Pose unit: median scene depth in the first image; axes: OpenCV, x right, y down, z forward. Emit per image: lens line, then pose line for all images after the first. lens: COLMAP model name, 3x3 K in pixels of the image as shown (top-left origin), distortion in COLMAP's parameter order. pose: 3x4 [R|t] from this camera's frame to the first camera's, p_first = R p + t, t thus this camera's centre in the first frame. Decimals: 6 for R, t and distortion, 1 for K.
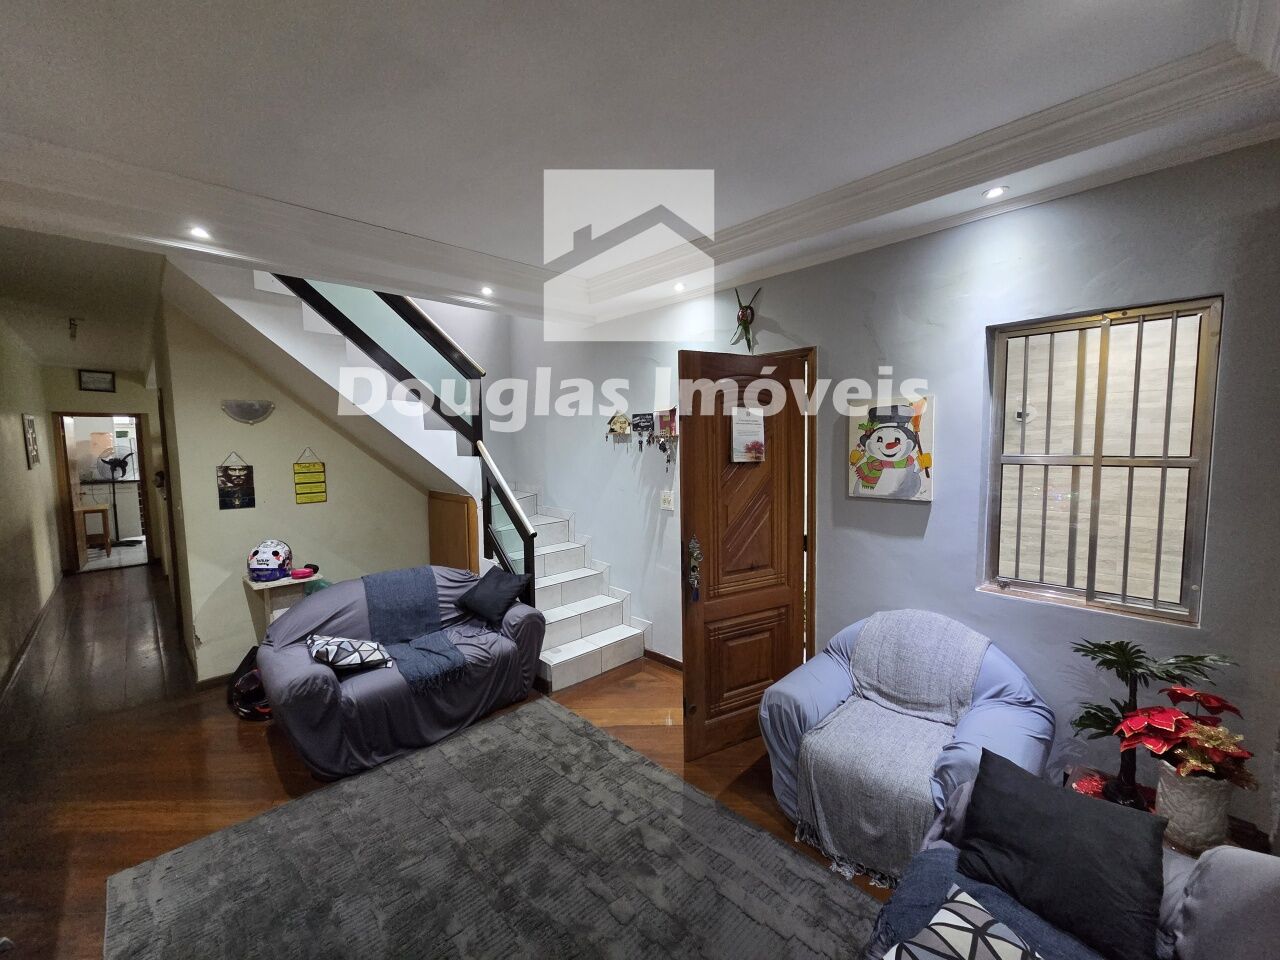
lens RADIAL K [[524.8, 0, 638.7], [0, 524.8, 483.1], [0, 0, 1]] dist [0.004042, 0.000040]
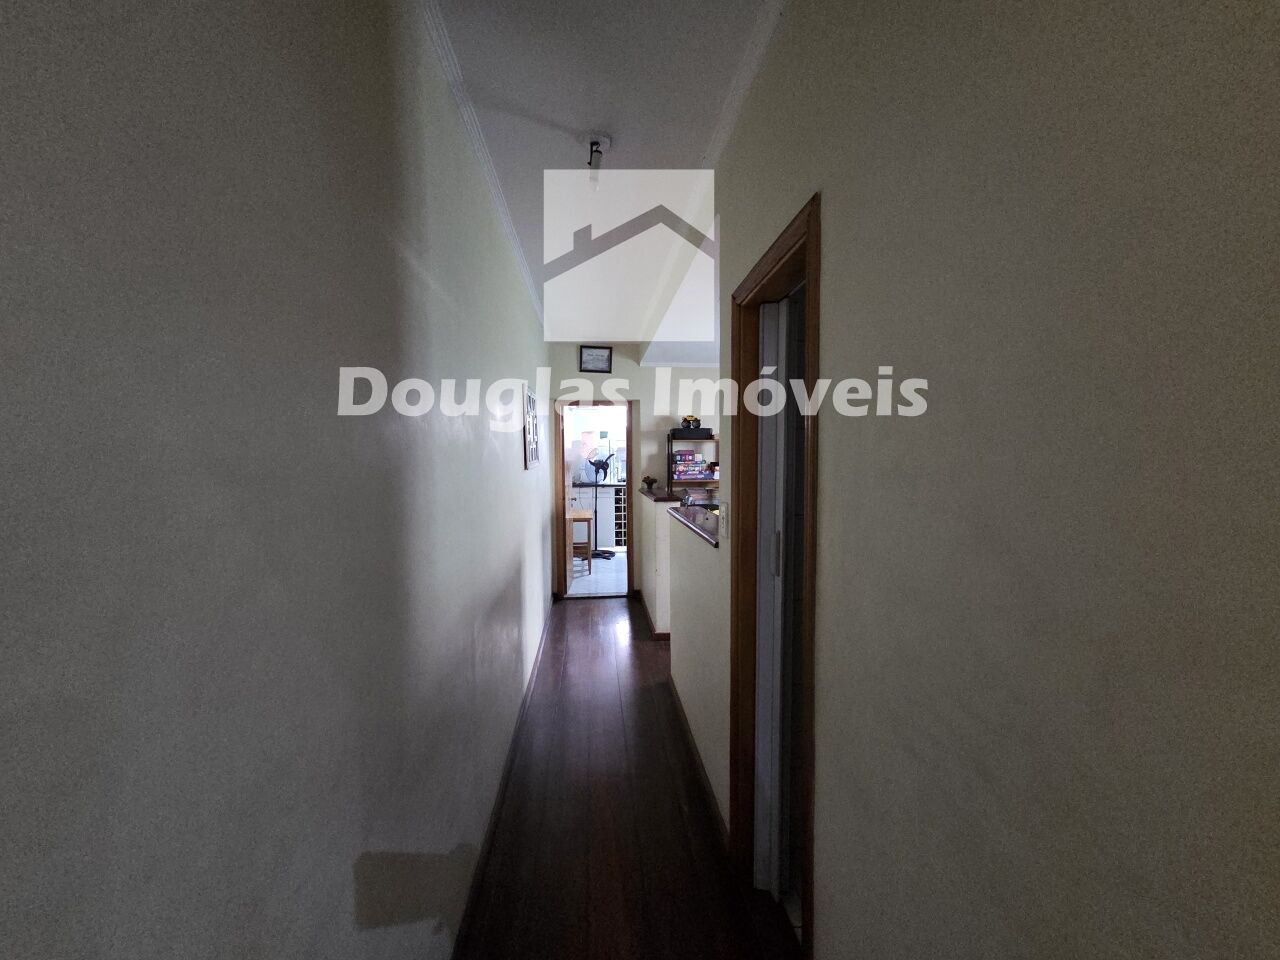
lens RADIAL K [[524.8, 0, 638.5], [0, 524.8, 484.5], [0, 0, 1]] dist [0.004042, 0.000040]
pose [[0.777412, 0.044781, -0.627395, -0.419222], [-0.056446, 0.998405, 0.001319, -0.010479], [0.626453, 0.034388, 0.778700, 0.382812]]
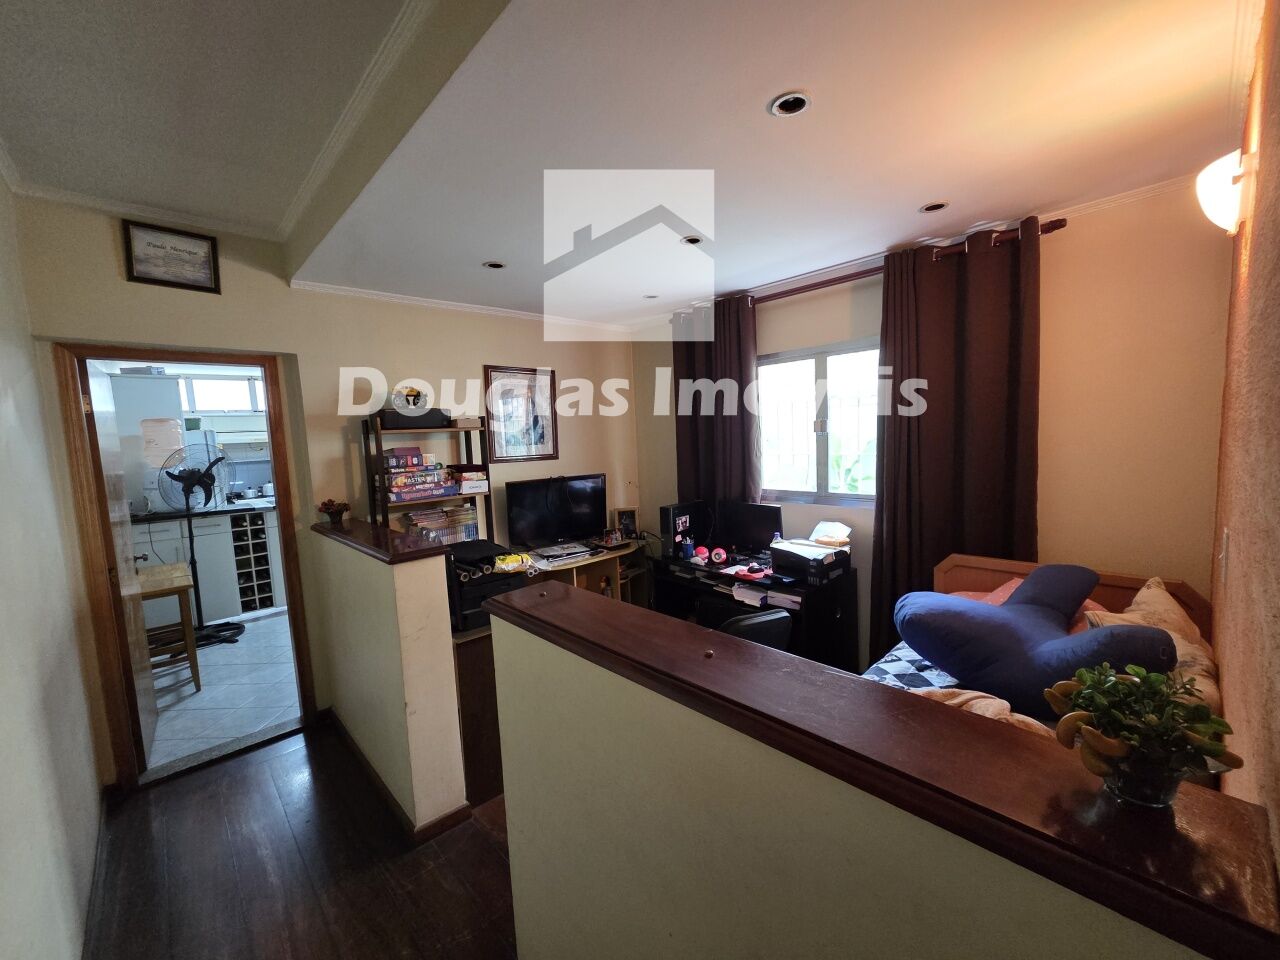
lens RADIAL K [[524.8, 0, 639.5], [0, 524.8, 480.8], [0, 0, 1]] dist [0.004042, 0.000040]
pose [[0.999232, -0.029518, -0.025770, -0.619067], [0.029857, 0.999471, 0.012869, -0.033029], [0.025377, -0.013628, 0.999585, 0.568041]]
